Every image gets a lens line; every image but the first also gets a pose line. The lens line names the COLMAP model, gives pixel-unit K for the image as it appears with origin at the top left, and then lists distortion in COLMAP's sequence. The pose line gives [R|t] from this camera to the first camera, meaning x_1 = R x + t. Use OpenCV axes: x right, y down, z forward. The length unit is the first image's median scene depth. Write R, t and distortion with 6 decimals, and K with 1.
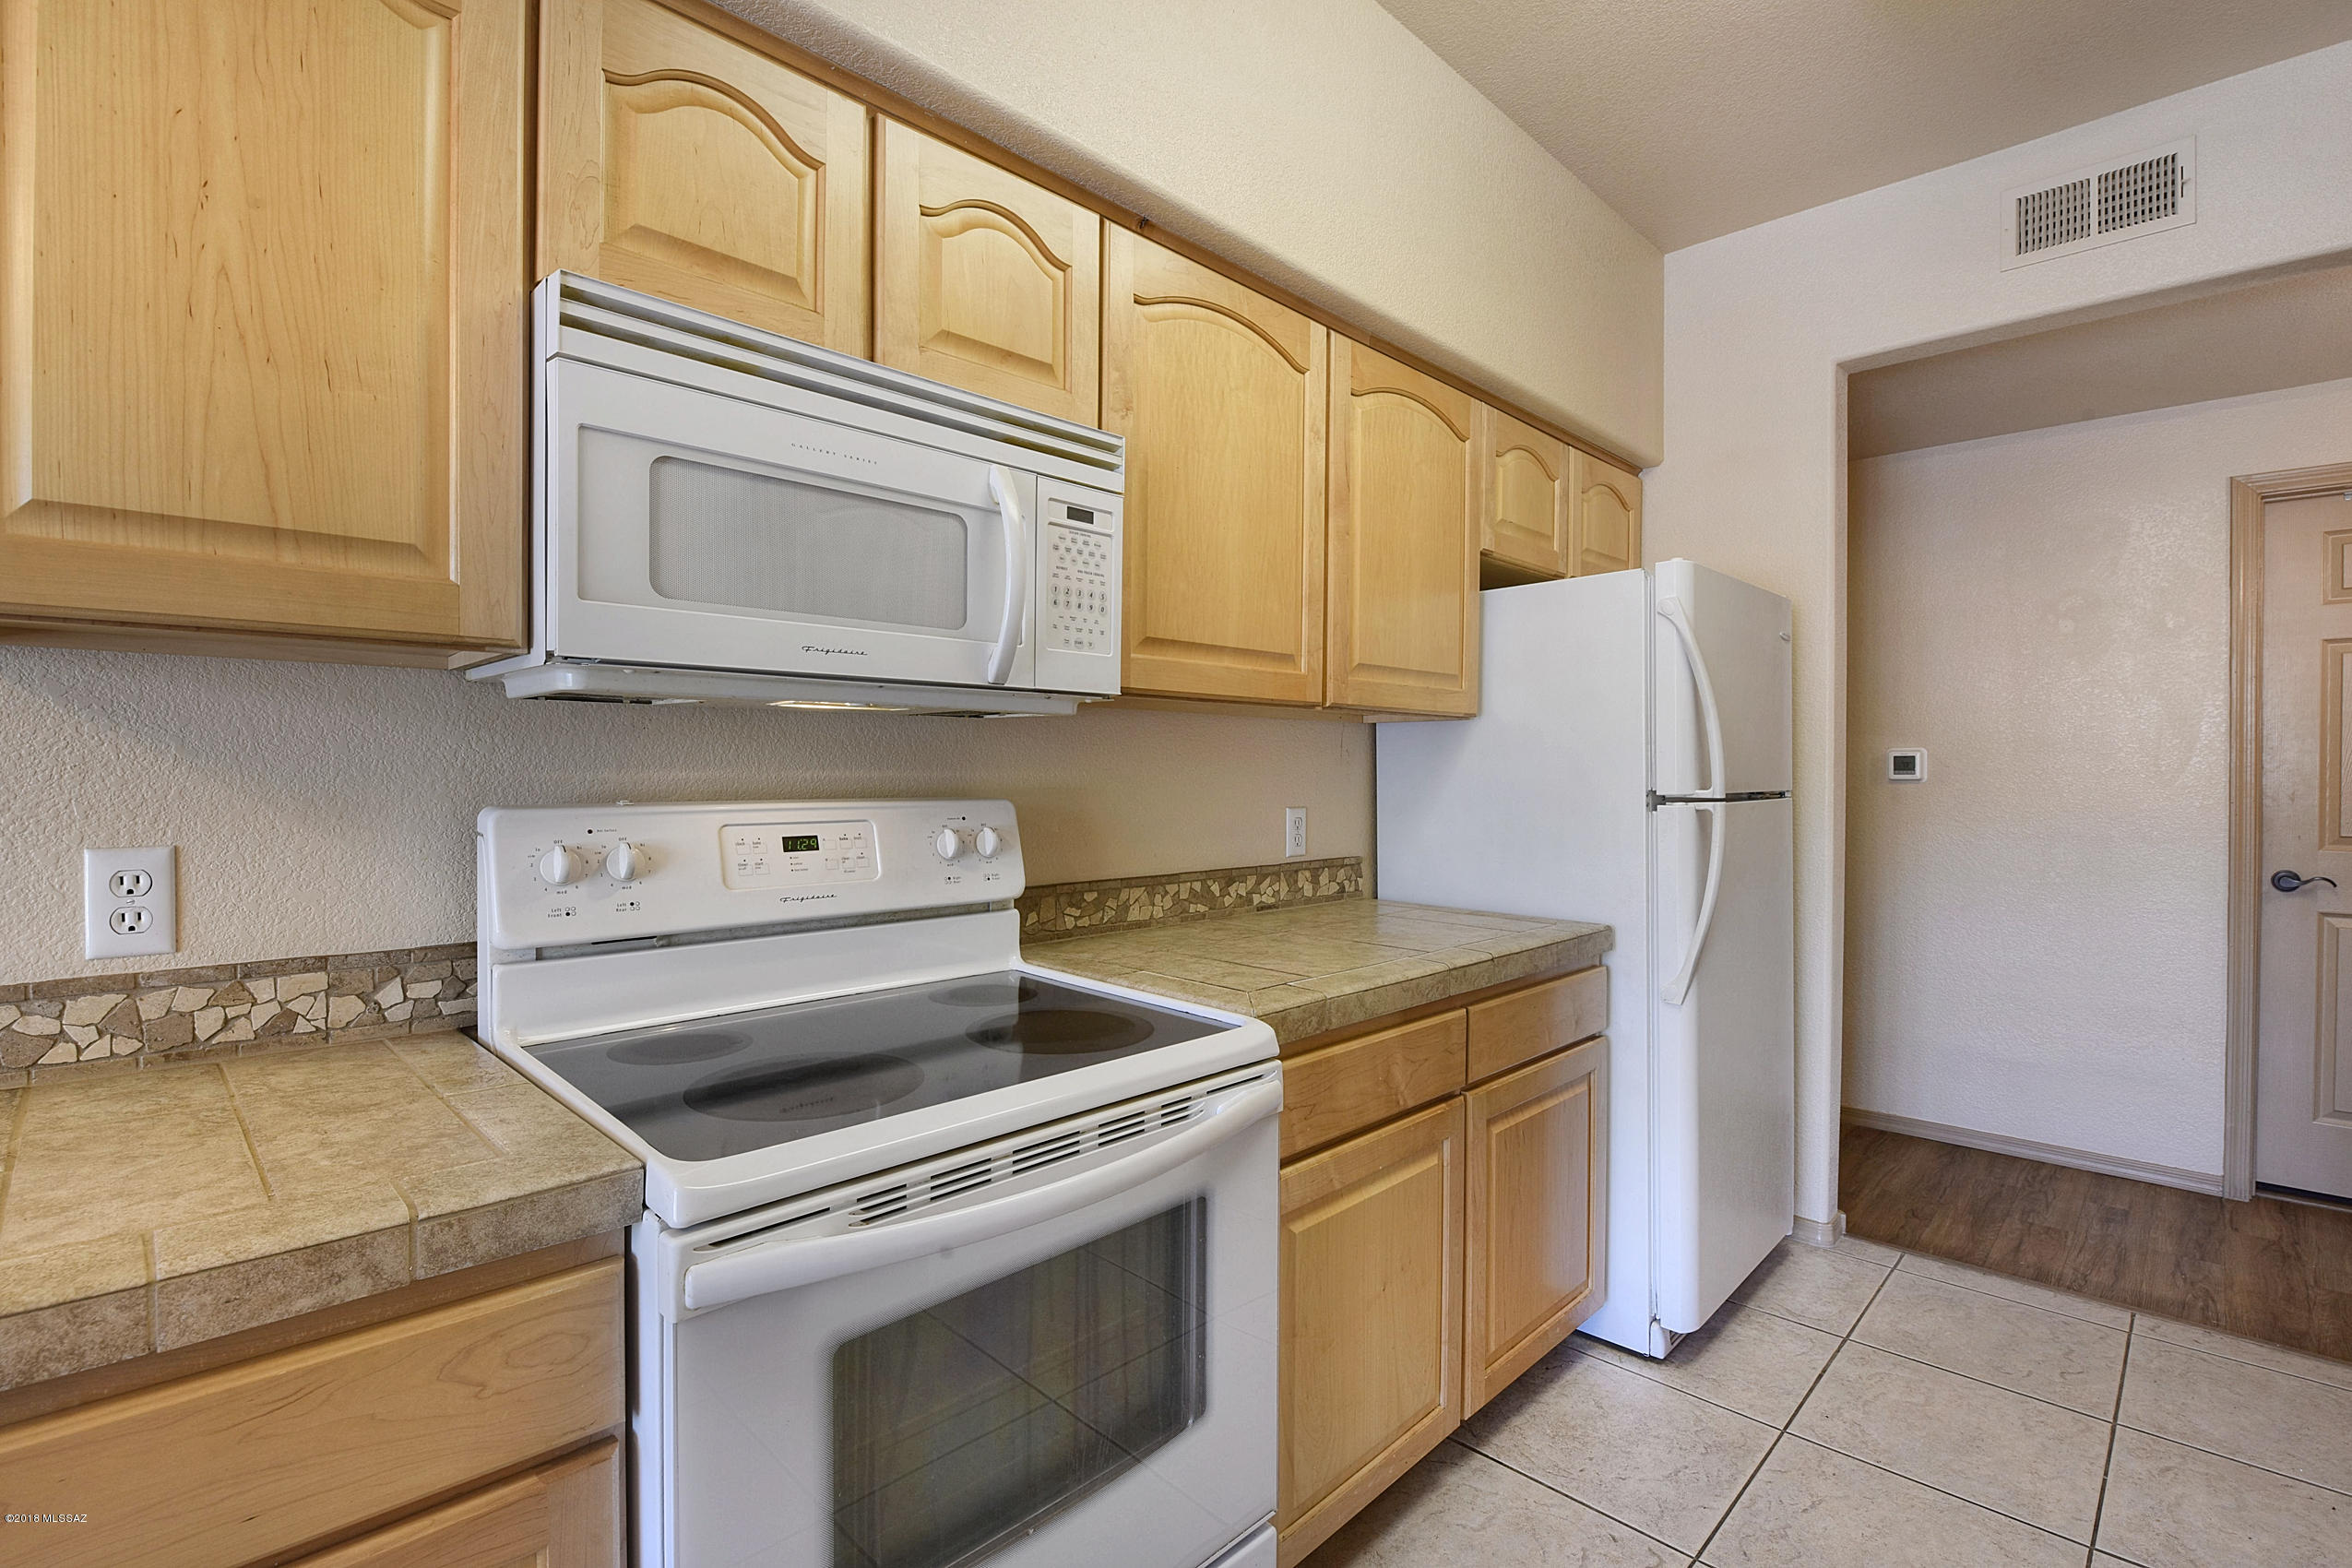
lens RADIAL K [[1072.9, 0, 1176.0], [0, 1072.9, 784.0], [0, 0, 1]] dist [0.001788, -0.011980]
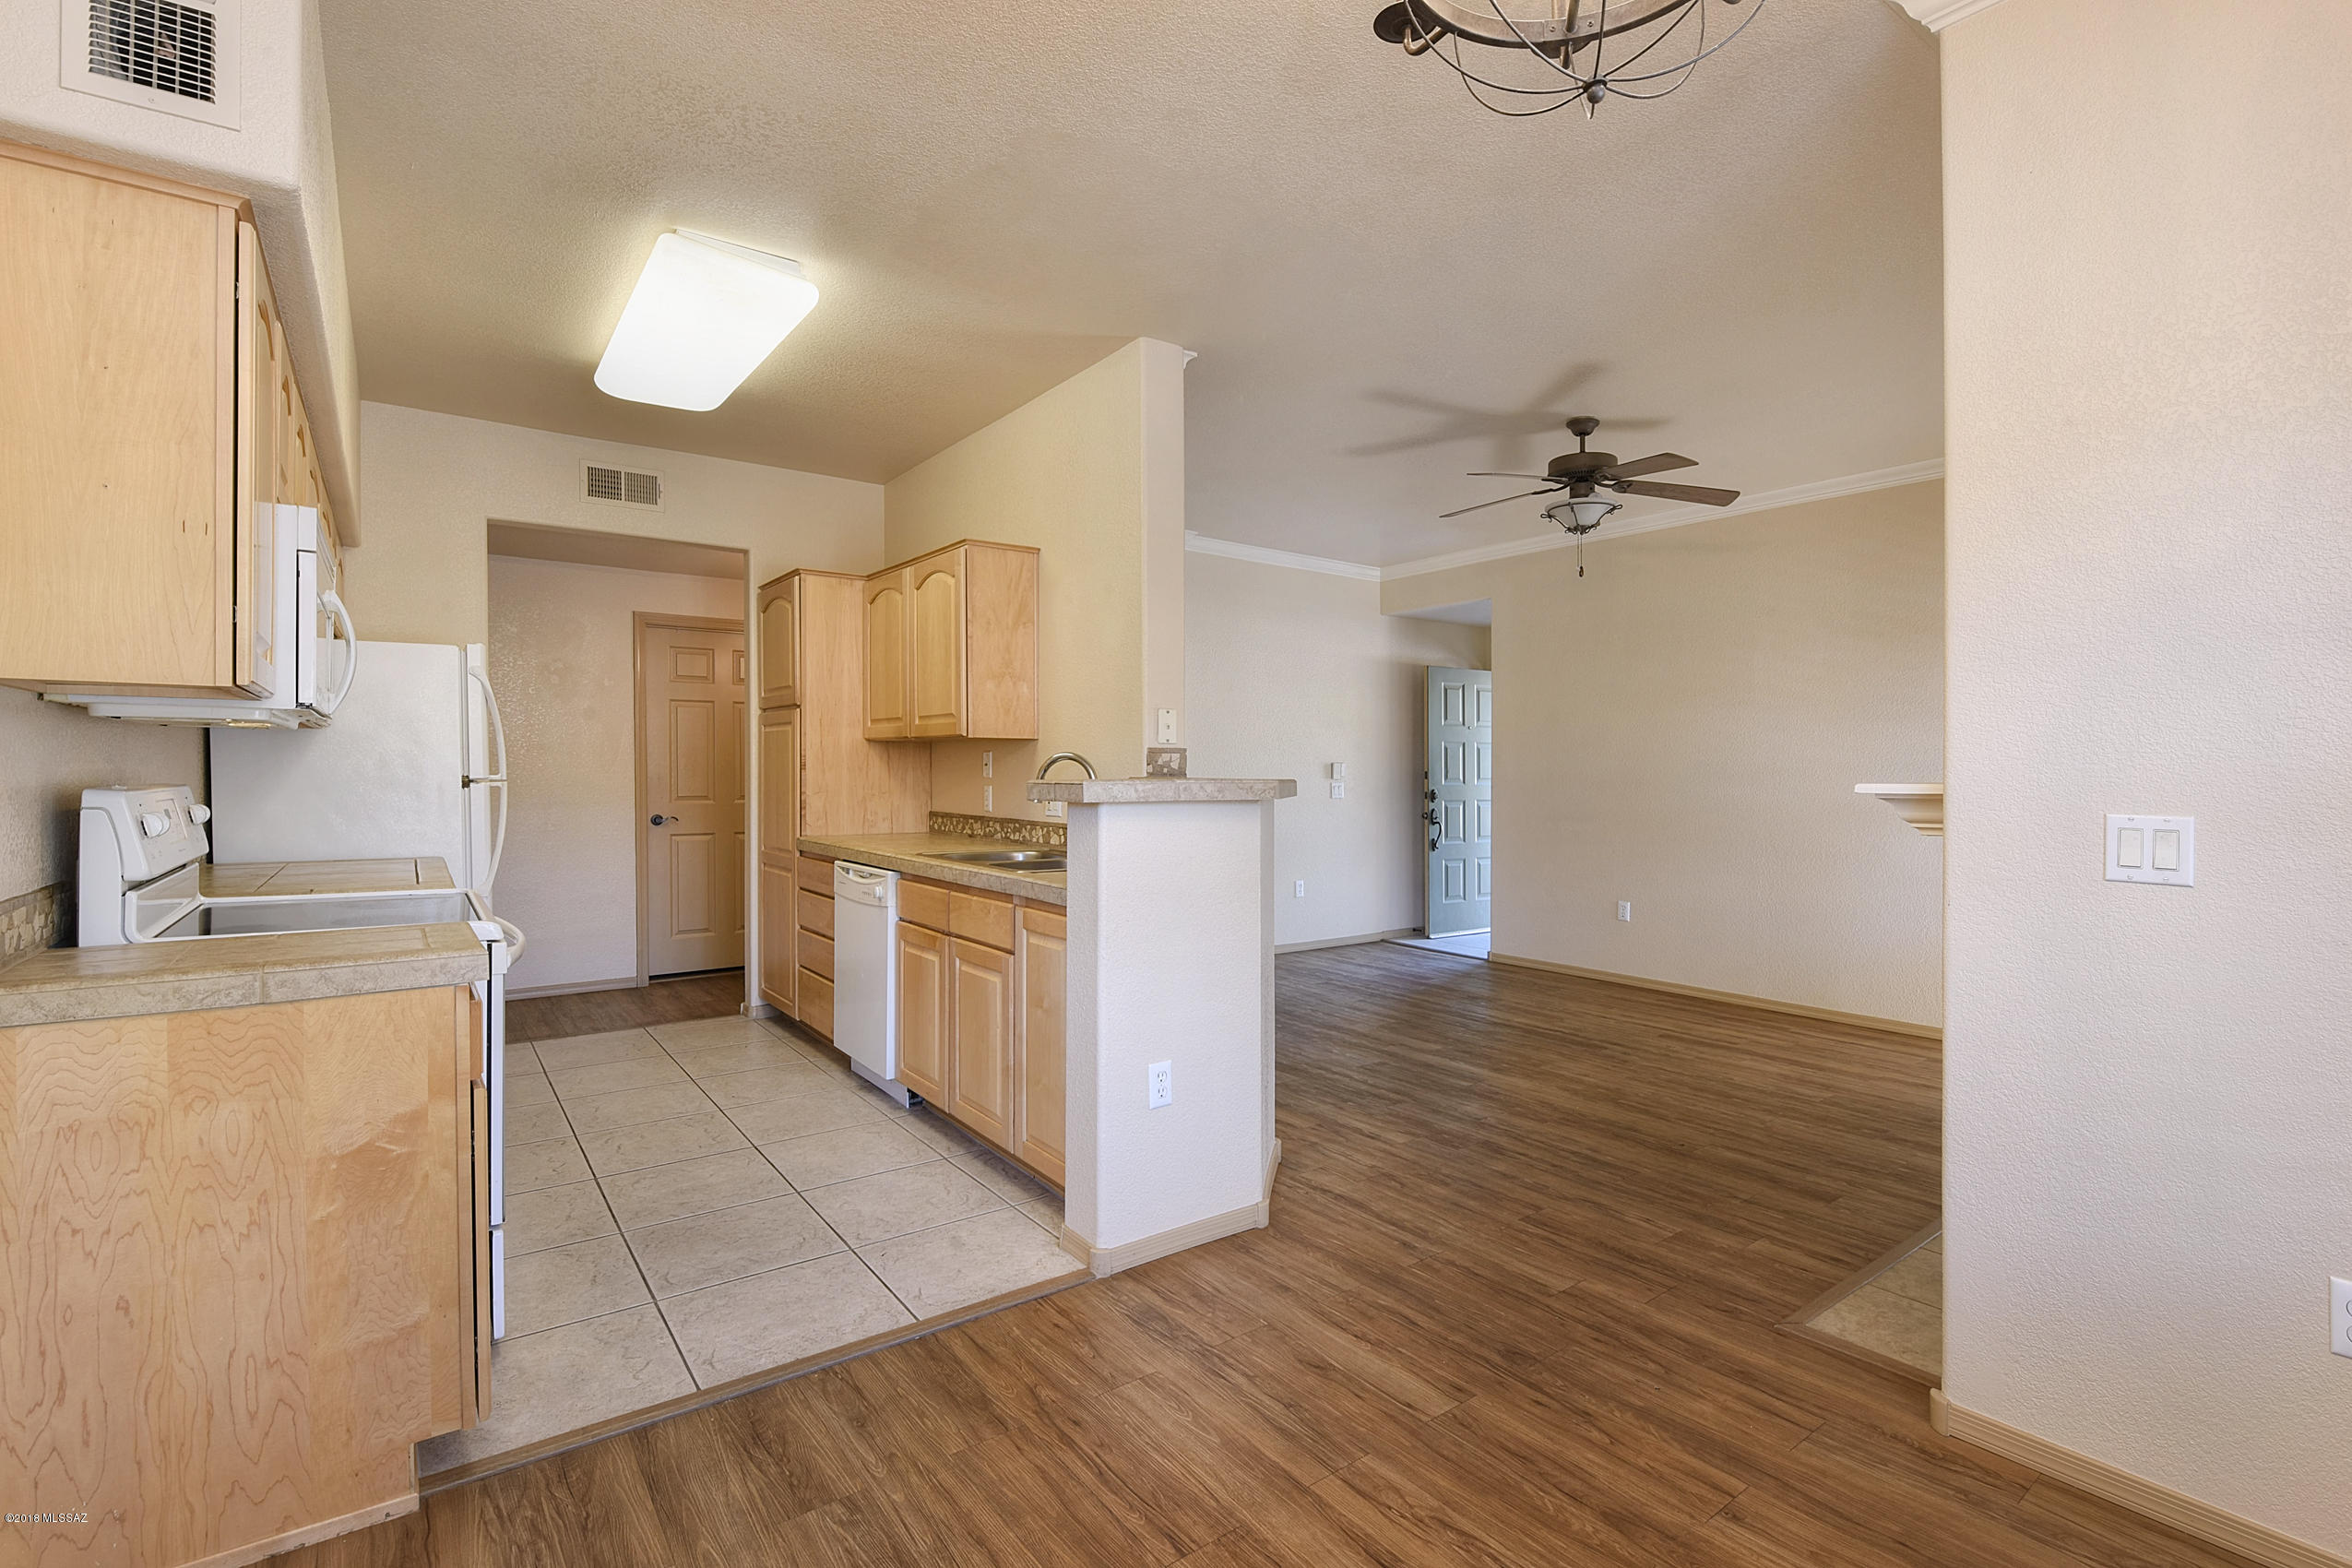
lens RADIAL K [[1053.6, 0, 1176.0], [0, 1053.6, 784.0], [0, 0, 1]] dist [0.002102, 0.000048]
pose [[0.168121, -0.017417, 0.985612, -1.019152], [0.009003, 0.999829, 0.016133, 0.001858], [-0.985725, 0.006161, 0.168249, -0.402110]]
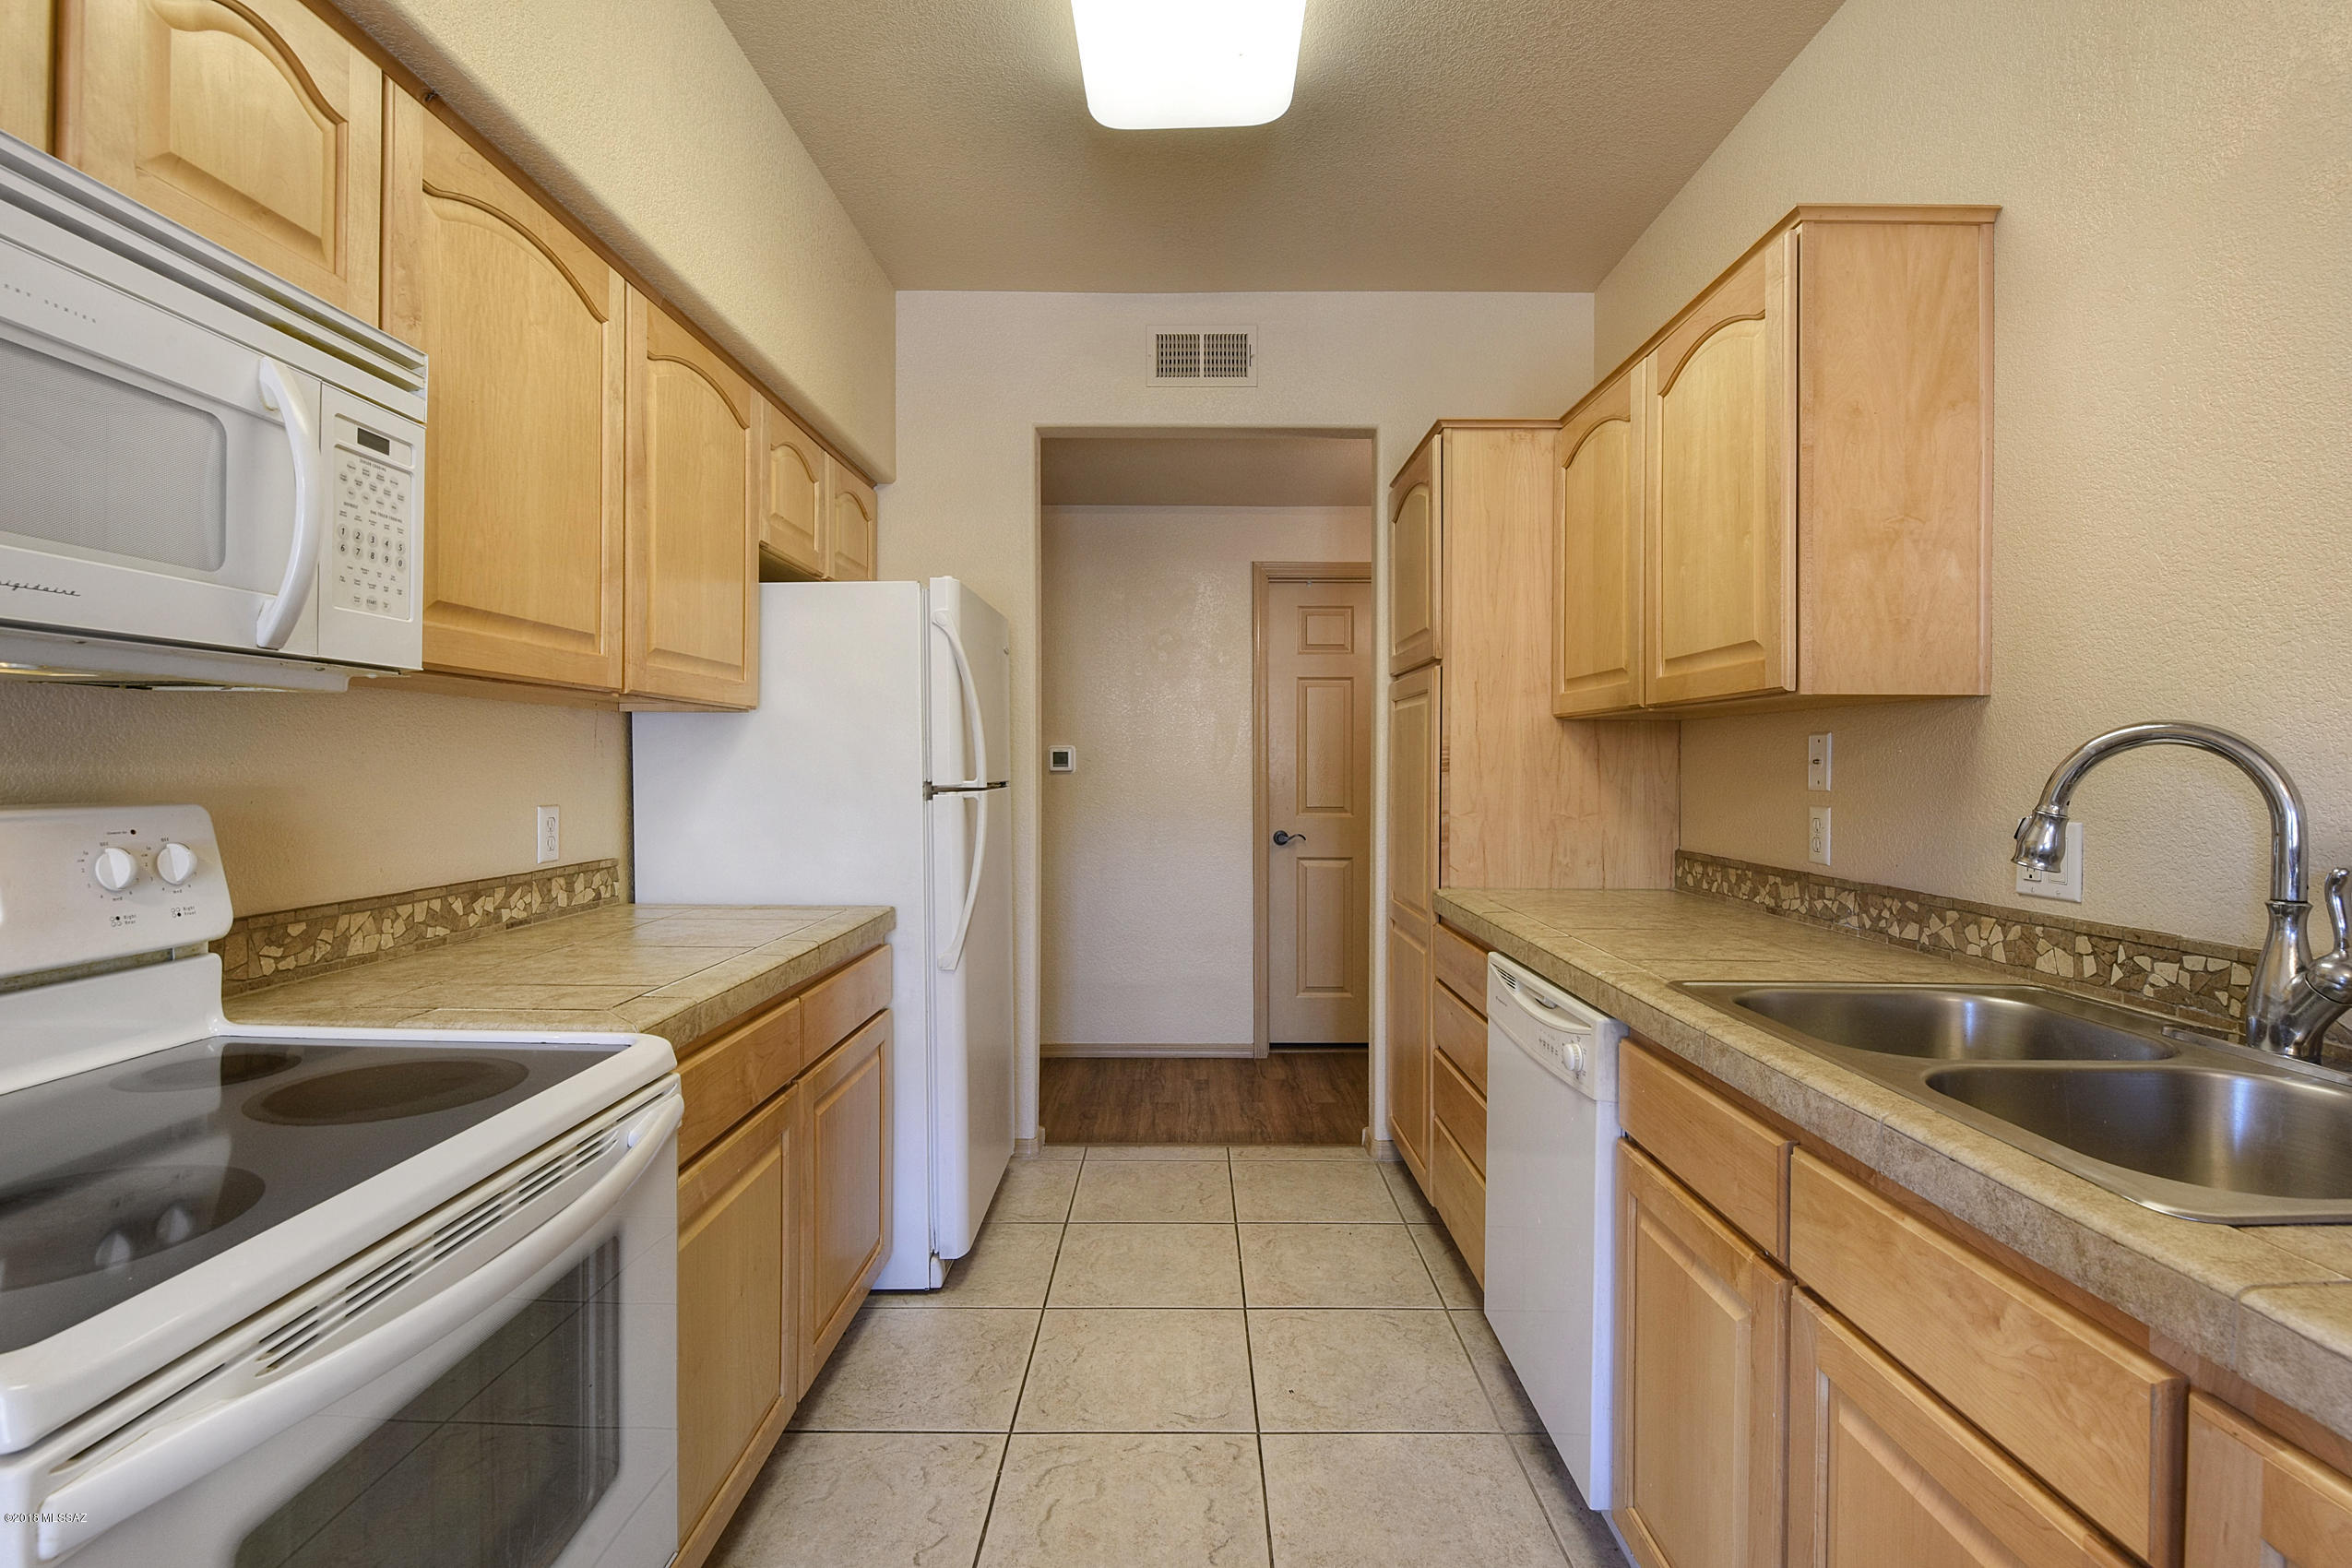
lens RADIAL K [[1080.2, 0, 1199.7], [0, 1080.2, 781.2], [0, 0, 1]] dist [-0.002029, -0.010659]
pose [[0.707778, -0.011257, 0.706345, -0.147275], [0.008437, 0.999936, 0.007481, -0.000471], [-0.706385, 0.000665, 0.707828, 0.006378]]
